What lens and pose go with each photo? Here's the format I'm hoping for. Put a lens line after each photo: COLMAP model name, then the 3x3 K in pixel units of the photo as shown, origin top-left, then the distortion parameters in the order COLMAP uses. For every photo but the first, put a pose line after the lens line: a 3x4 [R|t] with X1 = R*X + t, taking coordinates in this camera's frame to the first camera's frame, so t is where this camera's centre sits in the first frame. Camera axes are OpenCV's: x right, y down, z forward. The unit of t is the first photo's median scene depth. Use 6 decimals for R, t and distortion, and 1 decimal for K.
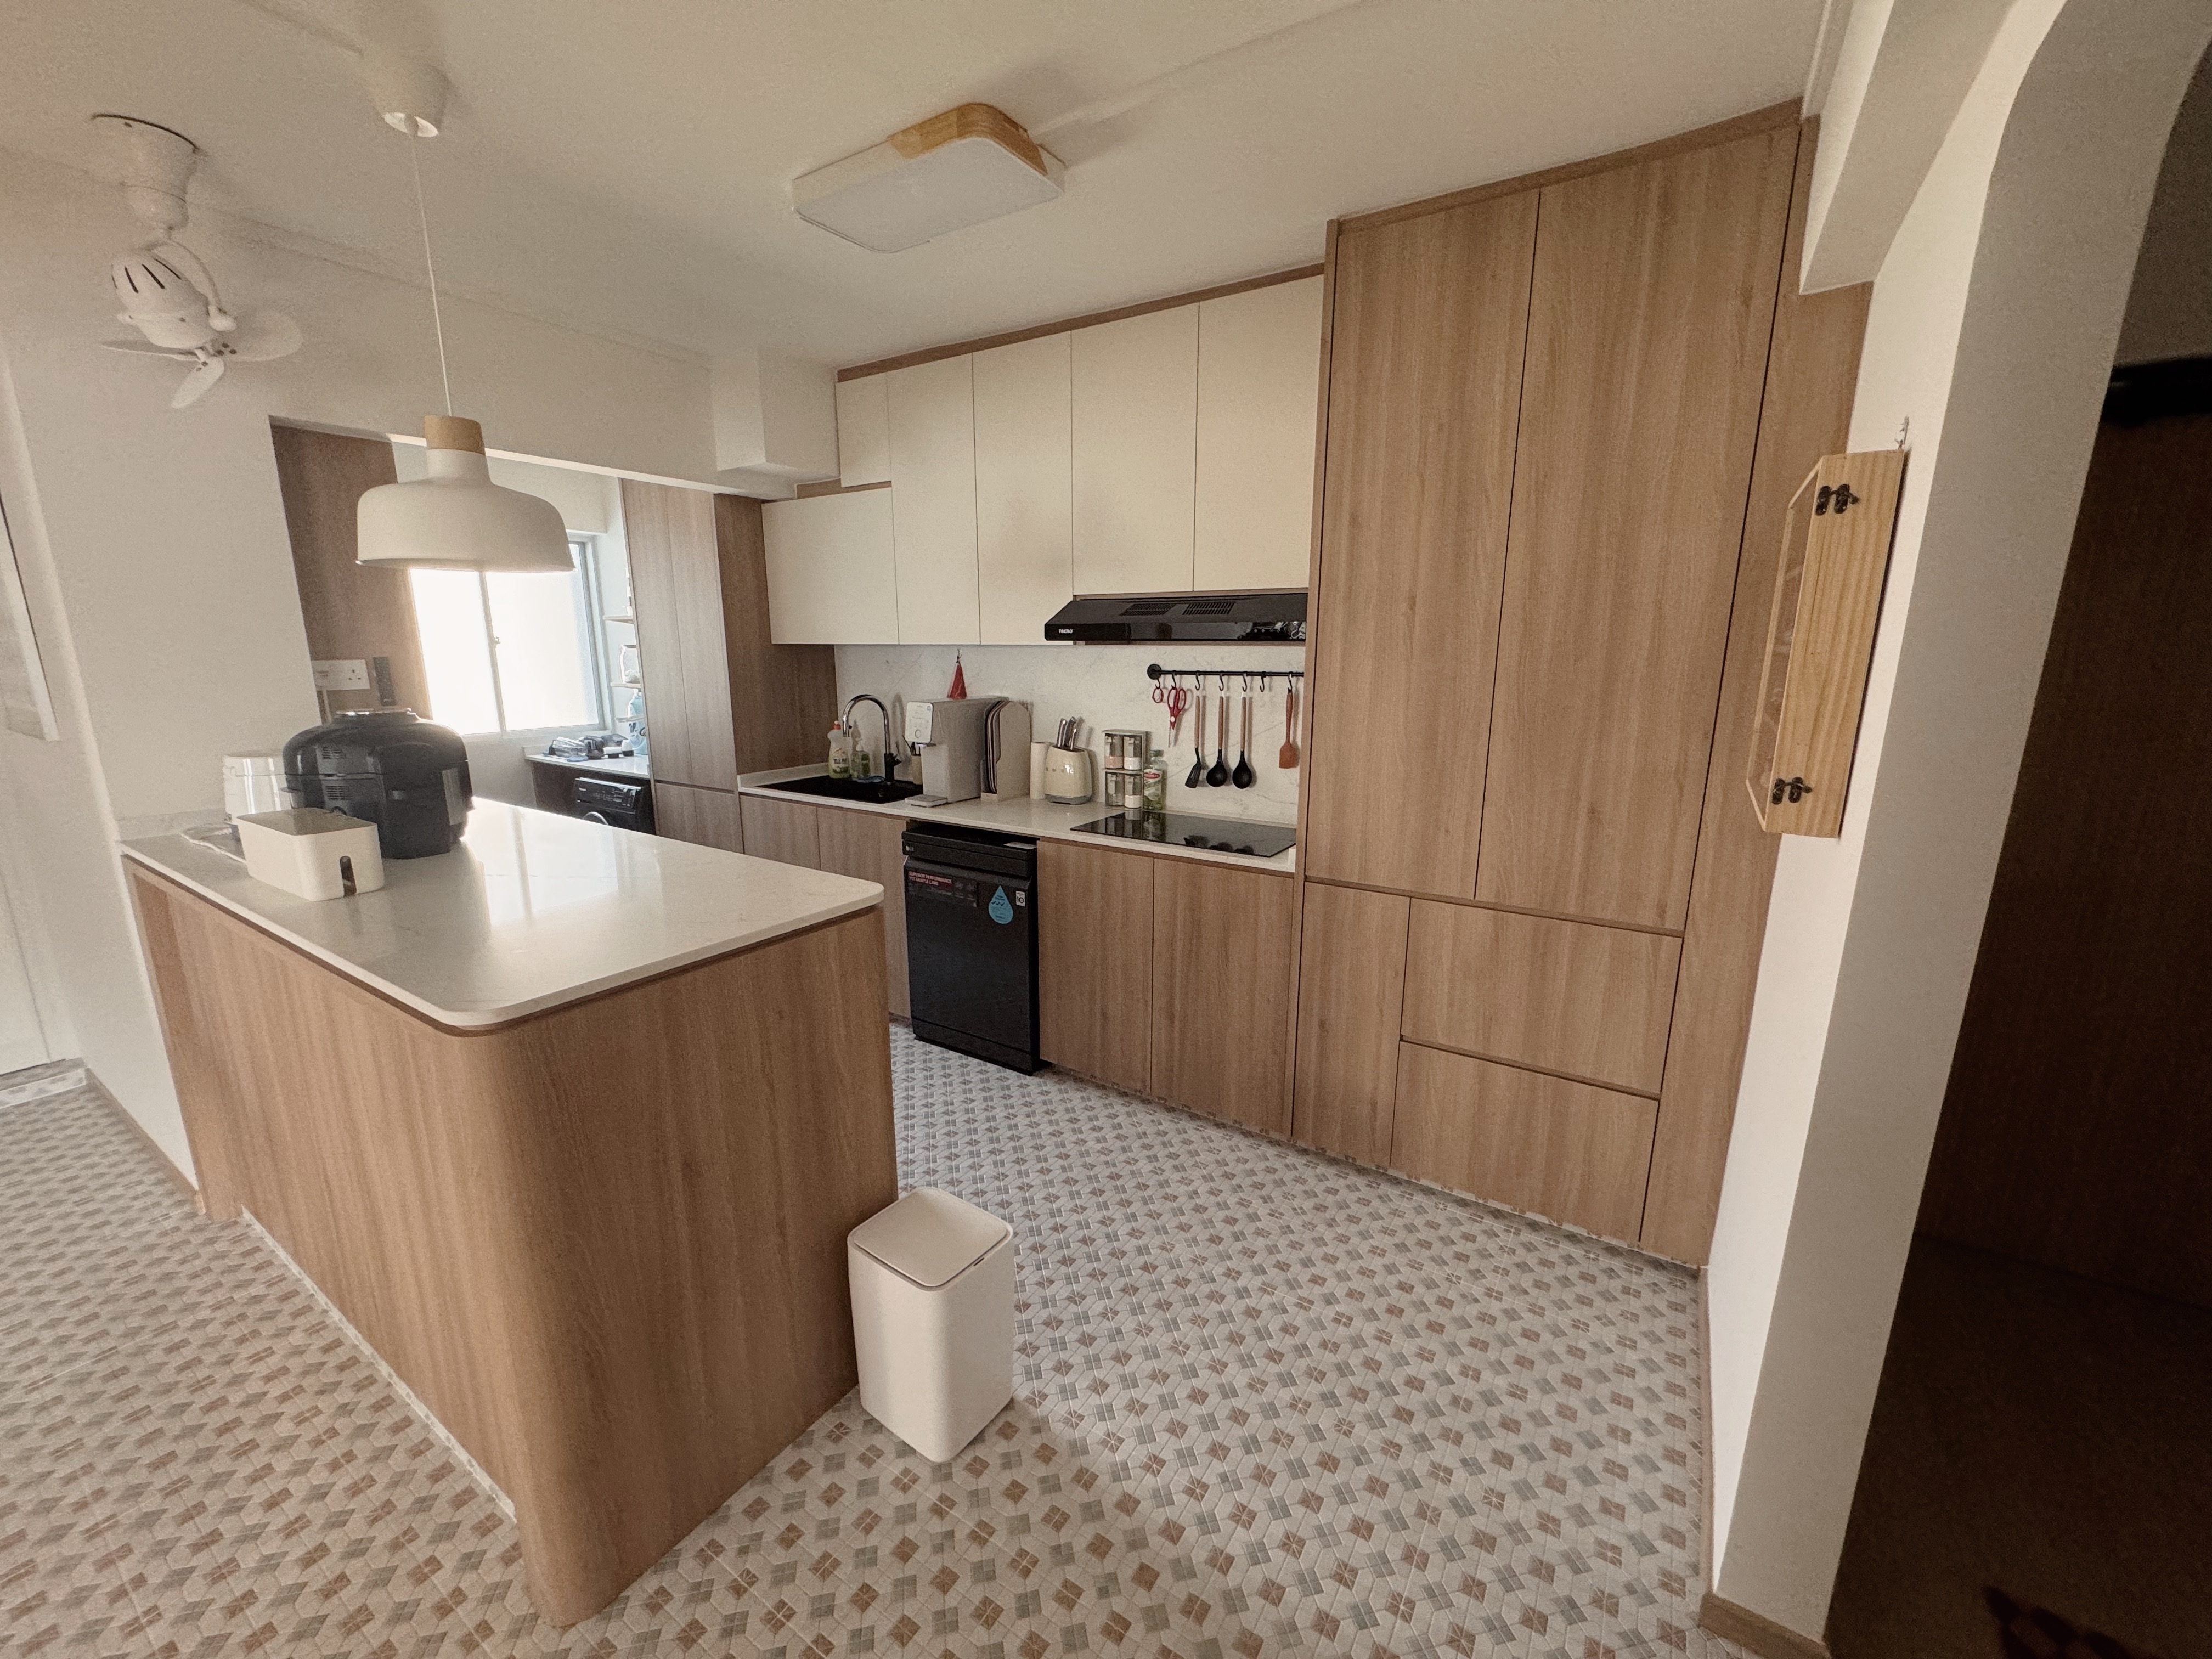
lens RADIAL K [[884.4, 0, 1110.8], [0, 884.4, 822.0], [0, 0, 1]] dist [-0.003581, 0.001999]
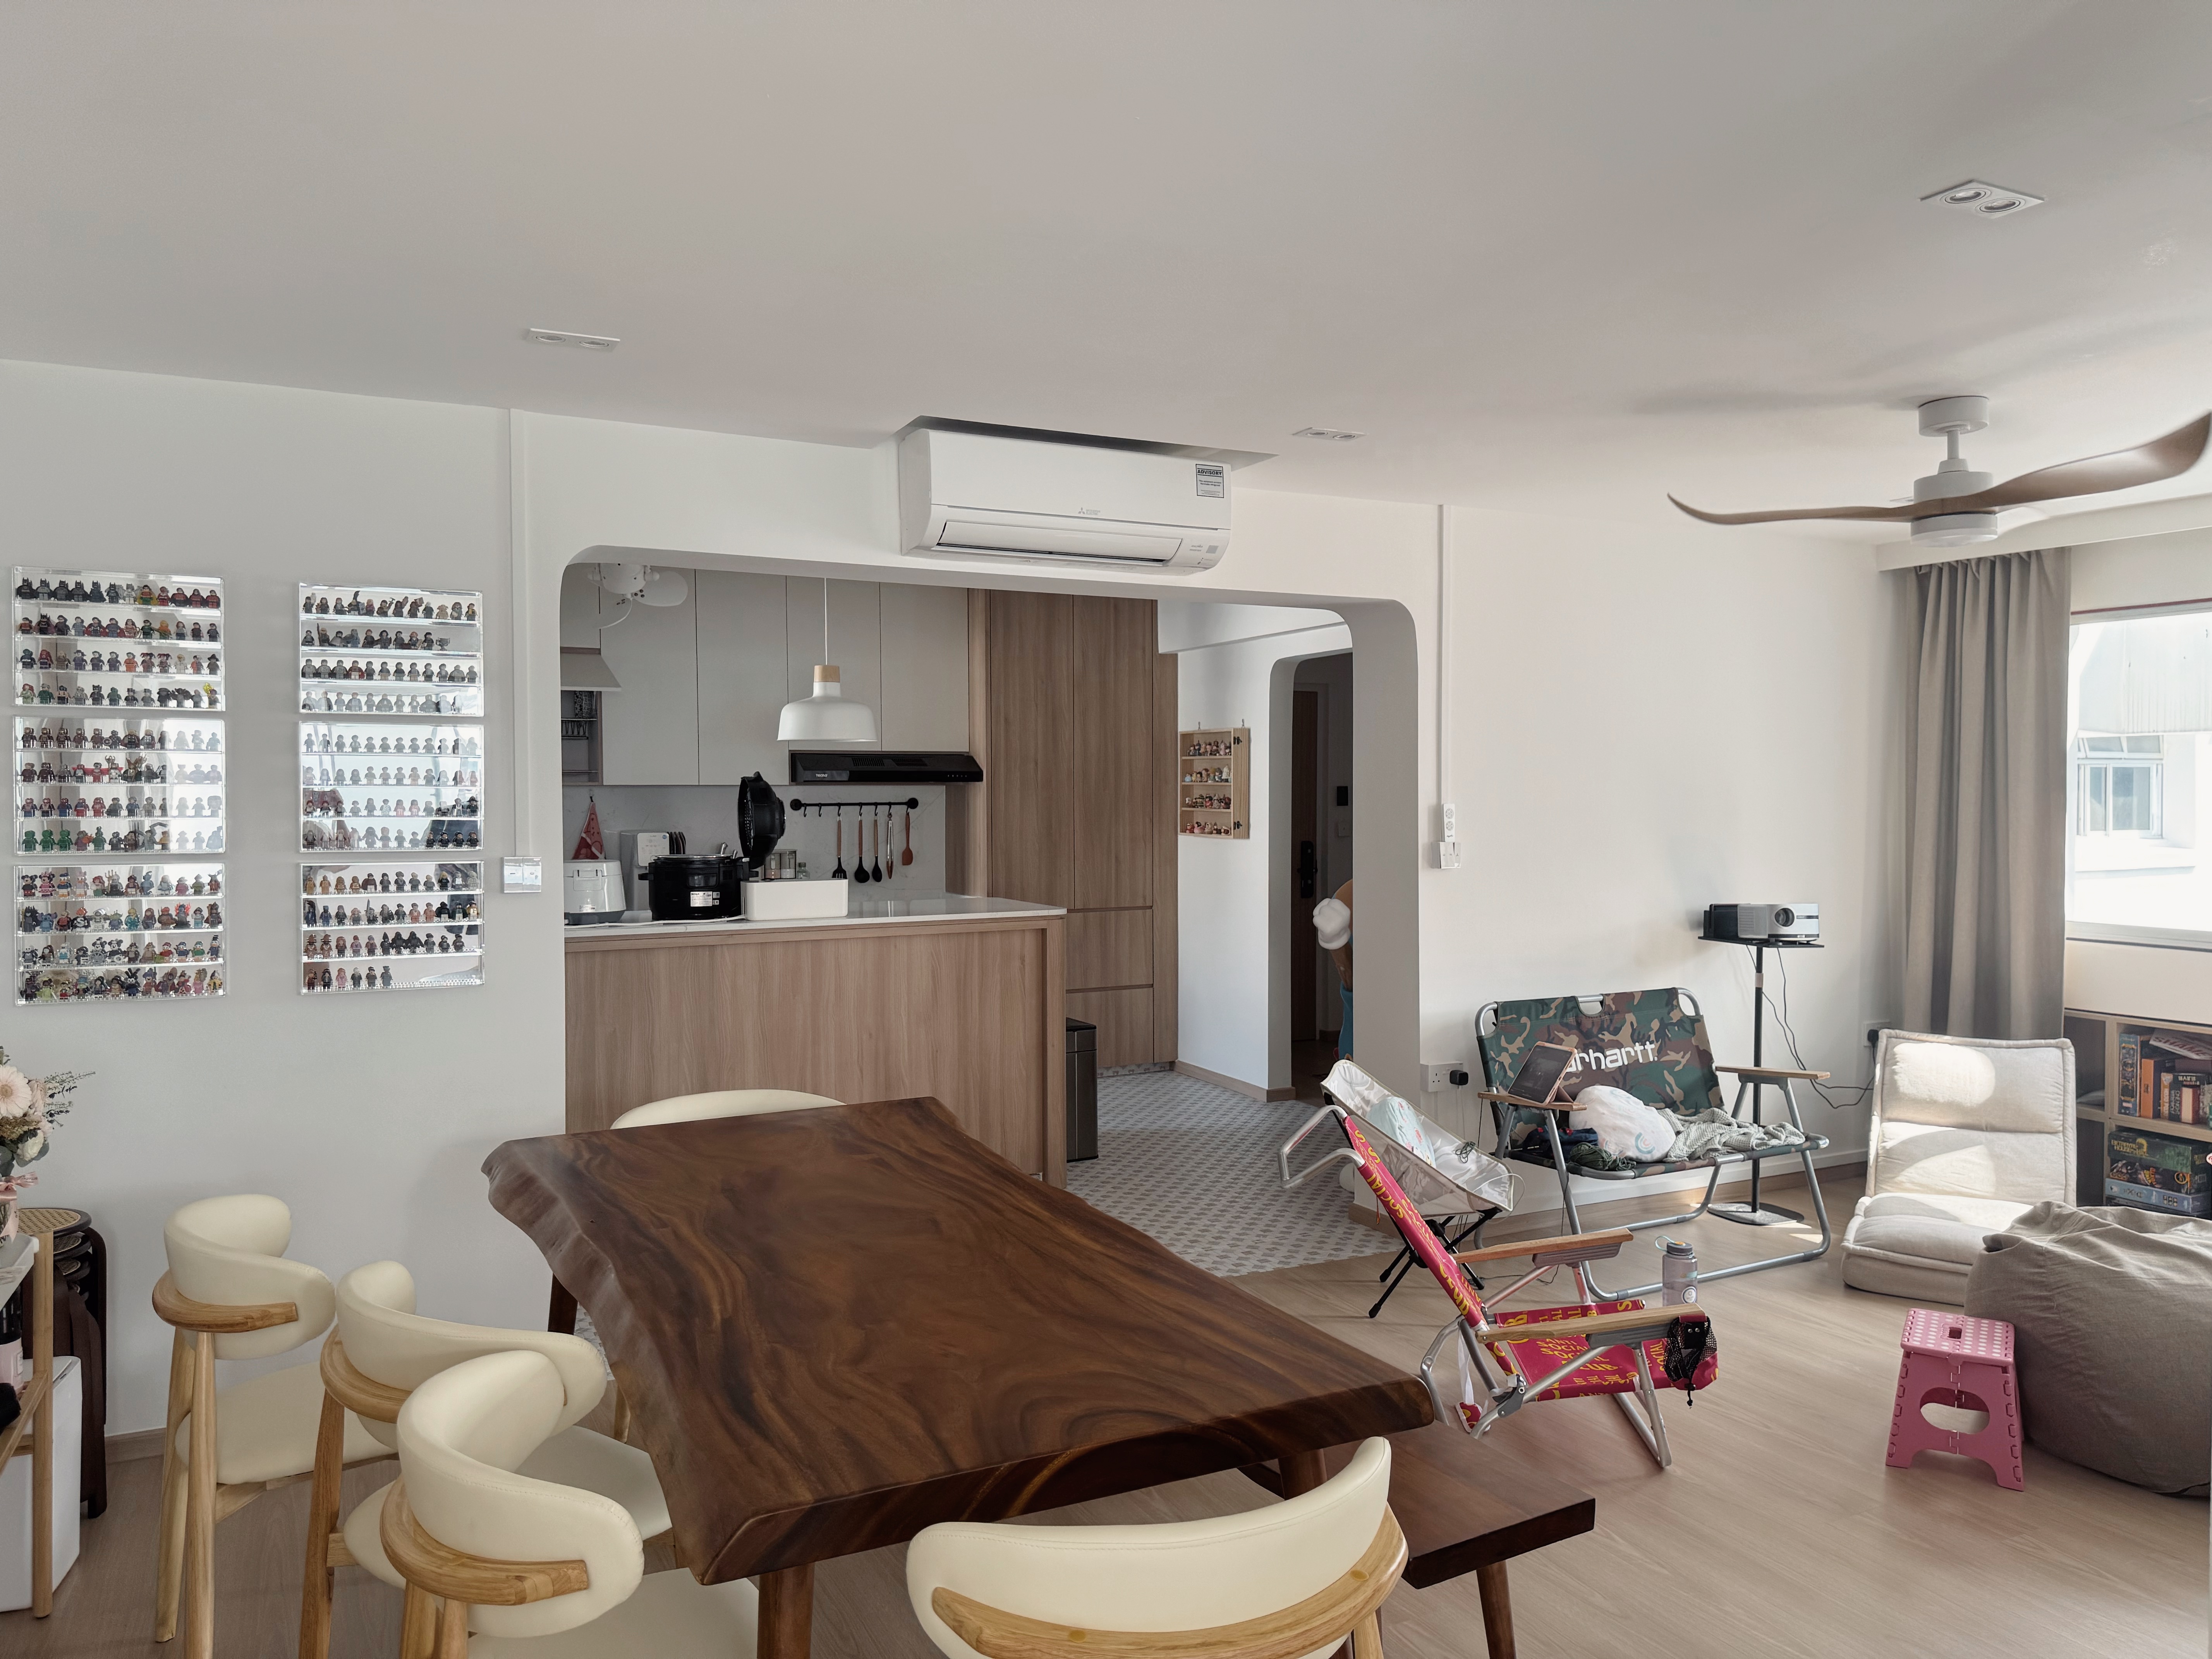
lens RADIAL K [[1561.3, 0, 1102.6], [0, 1561.3, 824.1], [0, 0, 1]] dist [0.054359, -0.049707]
pose [[0.472348, -0.021335, 0.881154, -2.717364], [0.183518, 0.980178, -0.074644, 0.178789], [-0.862095, 0.196966, 0.466901, -0.751344]]
